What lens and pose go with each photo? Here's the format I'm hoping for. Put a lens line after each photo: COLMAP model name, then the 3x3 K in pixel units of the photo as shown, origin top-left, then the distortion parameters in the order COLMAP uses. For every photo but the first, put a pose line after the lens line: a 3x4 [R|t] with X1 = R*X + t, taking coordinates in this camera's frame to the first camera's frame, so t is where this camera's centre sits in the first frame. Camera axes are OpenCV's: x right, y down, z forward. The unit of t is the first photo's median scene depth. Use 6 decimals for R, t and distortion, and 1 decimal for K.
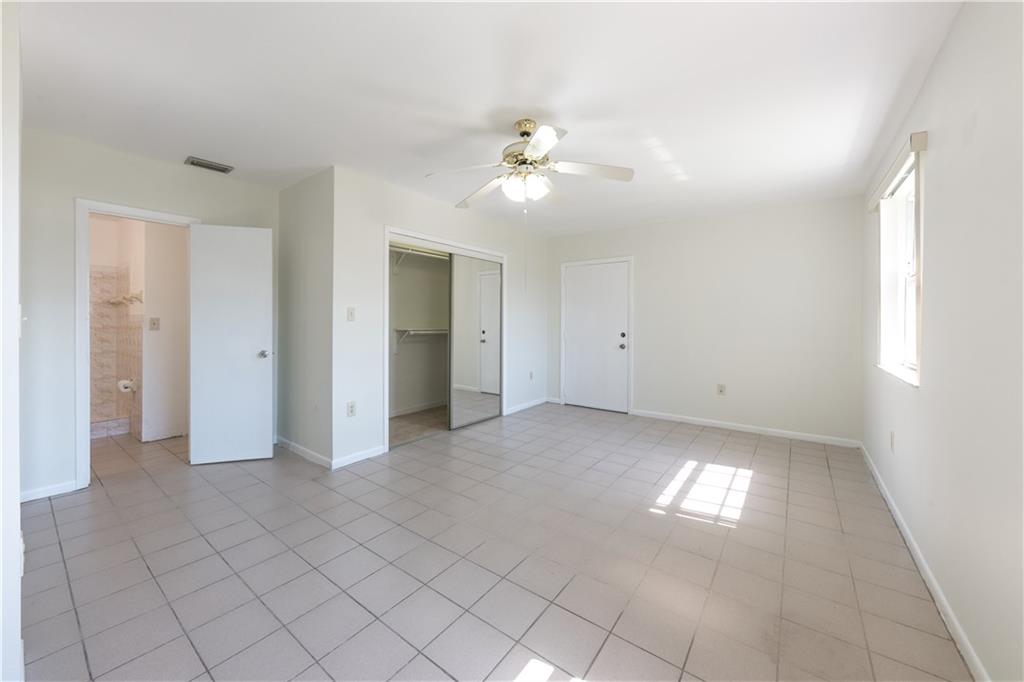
lens RADIAL K [[371.7, 0, 508.0], [0, 371.7, 321.5], [0, 0, 1]] dist [0.000931, 0.000070]
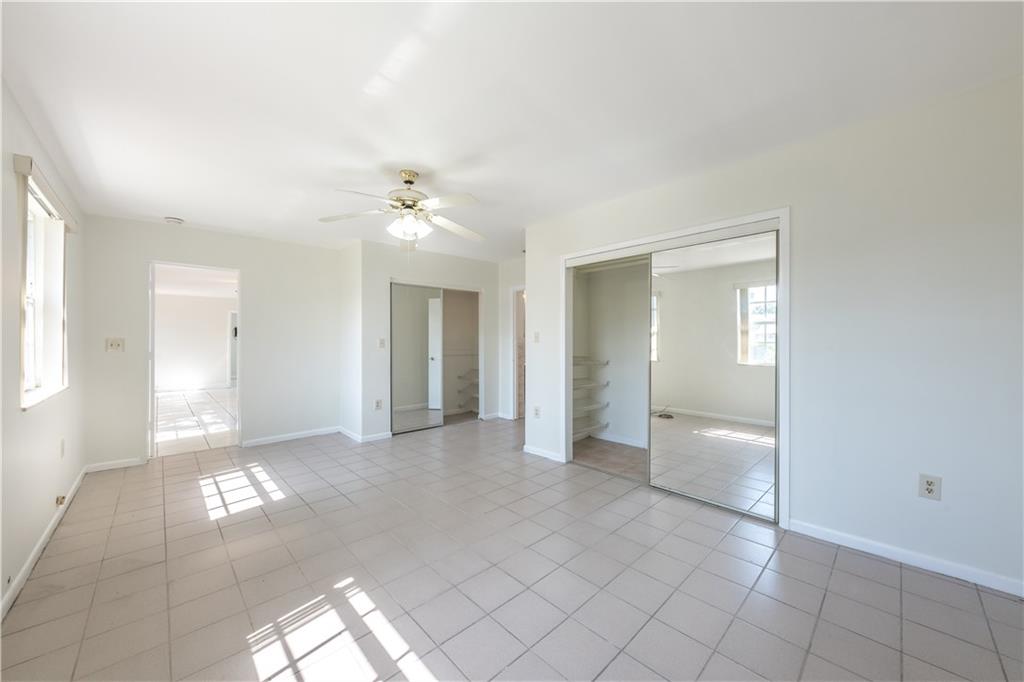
lens RADIAL K [[378.5, 0, 512.0], [0, 378.5, 341.0], [0, 0, 1]] dist [-0.001850, -0.000201]
pose [[-0.159656, -0.007579, -0.987144, 1.109570], [0.001027, 0.999969, -0.007843, 0.004370], [0.987172, -0.002266, -0.159643, 1.440476]]
